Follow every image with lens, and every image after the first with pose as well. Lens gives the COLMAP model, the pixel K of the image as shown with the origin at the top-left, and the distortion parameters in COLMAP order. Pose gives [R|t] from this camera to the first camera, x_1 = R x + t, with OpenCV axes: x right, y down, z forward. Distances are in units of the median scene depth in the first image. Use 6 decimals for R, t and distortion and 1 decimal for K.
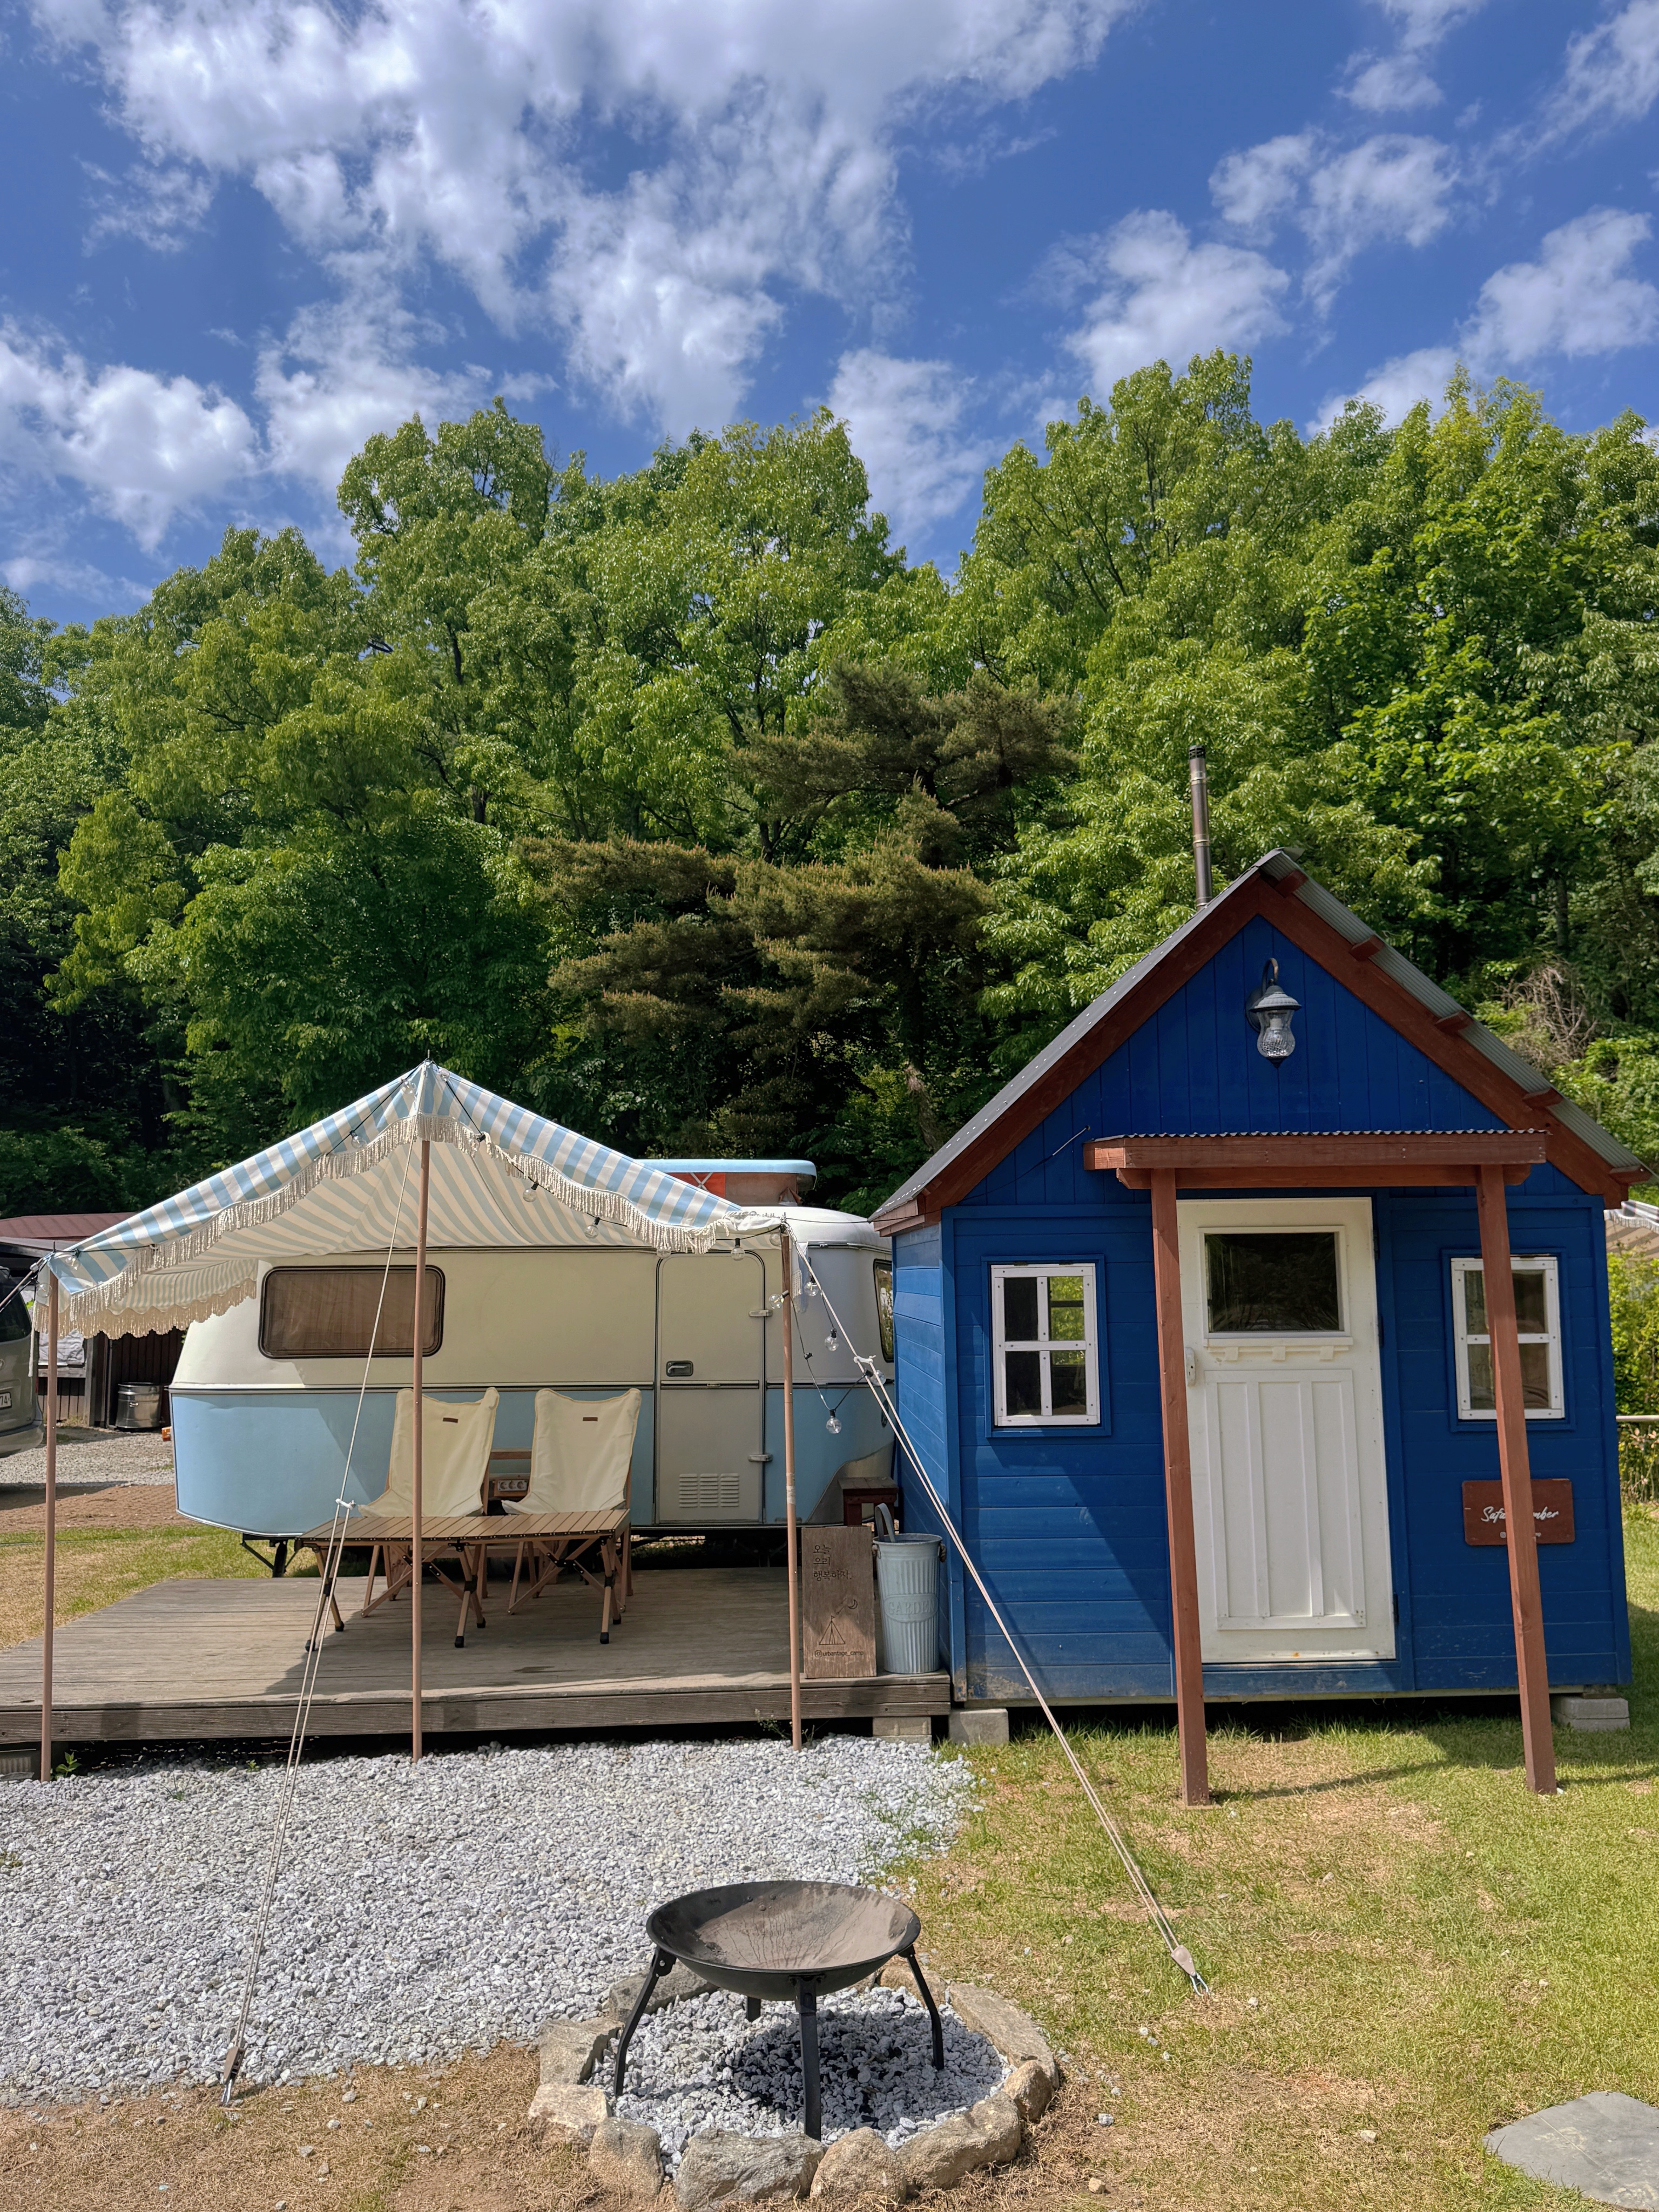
lens RADIAL K [[1735.5, 0, 829.5], [0, 1735.5, 1106.0], [0, 0, 1]] dist [0.179523, -0.356749]
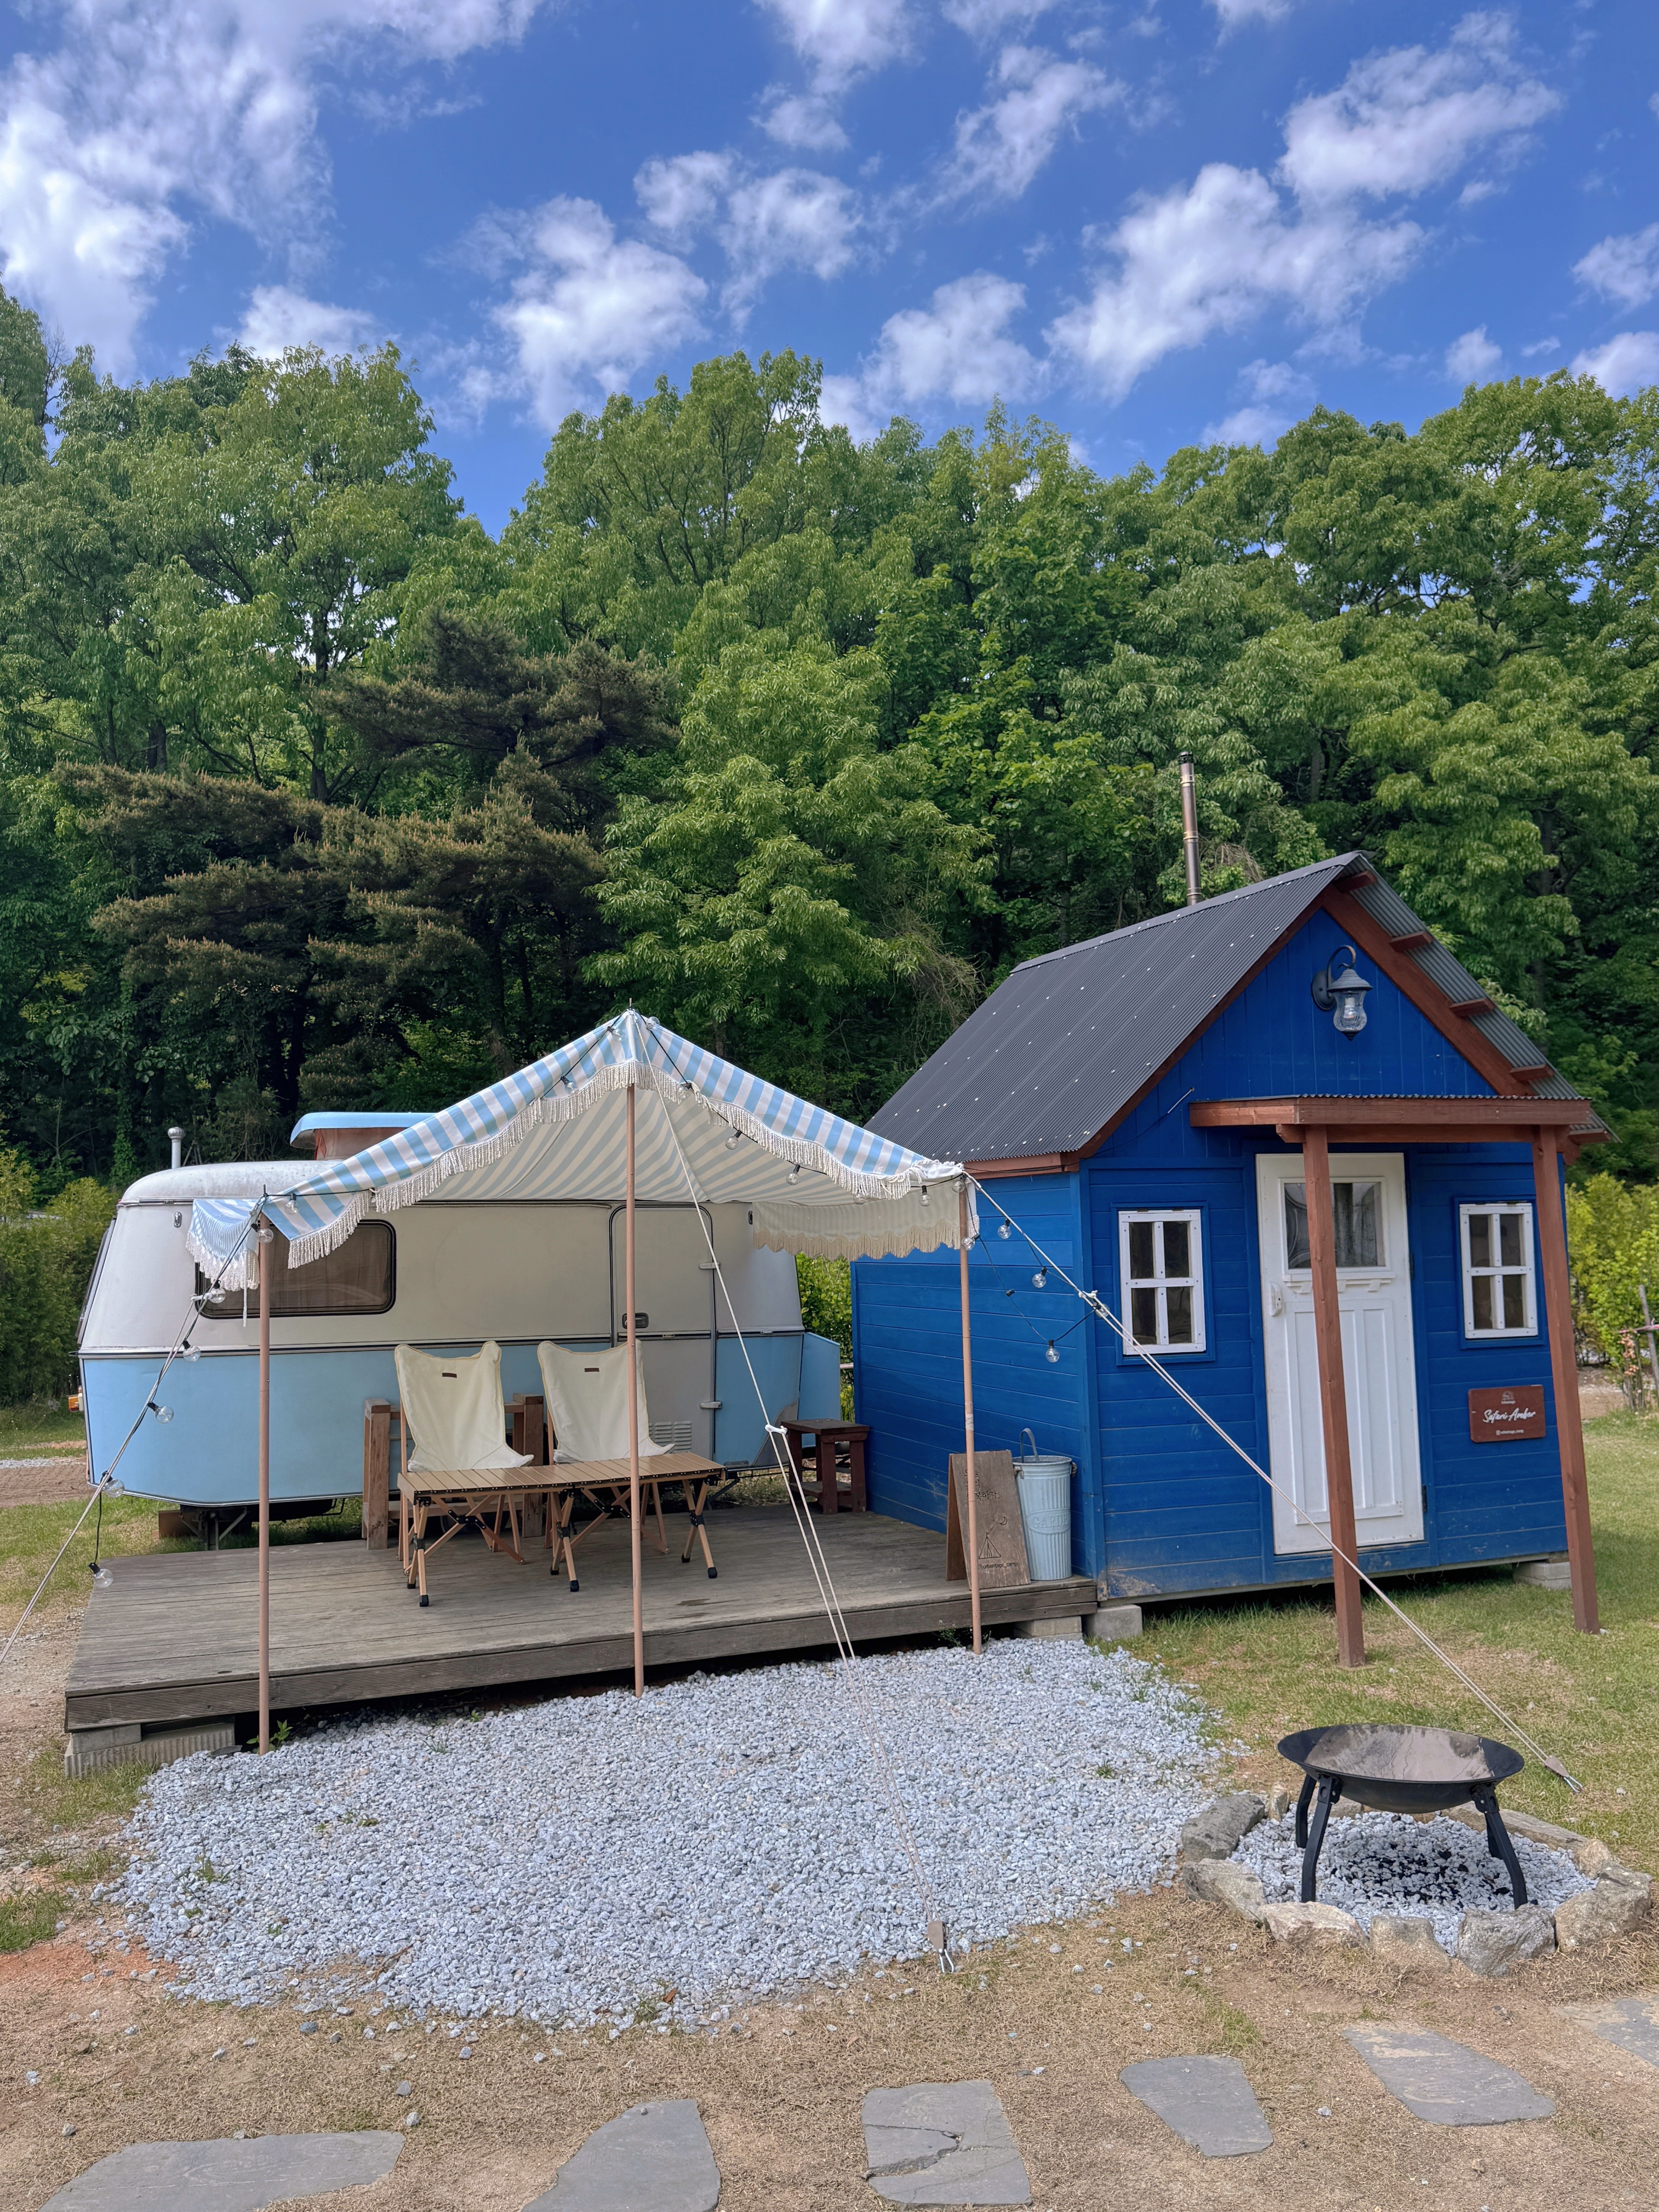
lens RADIAL K [[1735.5, 0, 829.5], [0, 1735.5, 1106.0], [0, 0, 1]] dist [0.179523, -0.356749]
pose [[0.945976, 0.018307, 0.323718, -0.104849], [-0.023710, 0.999638, 0.012753, 0.003457], [-0.323367, -0.019739, 0.946068, 0.002073]]
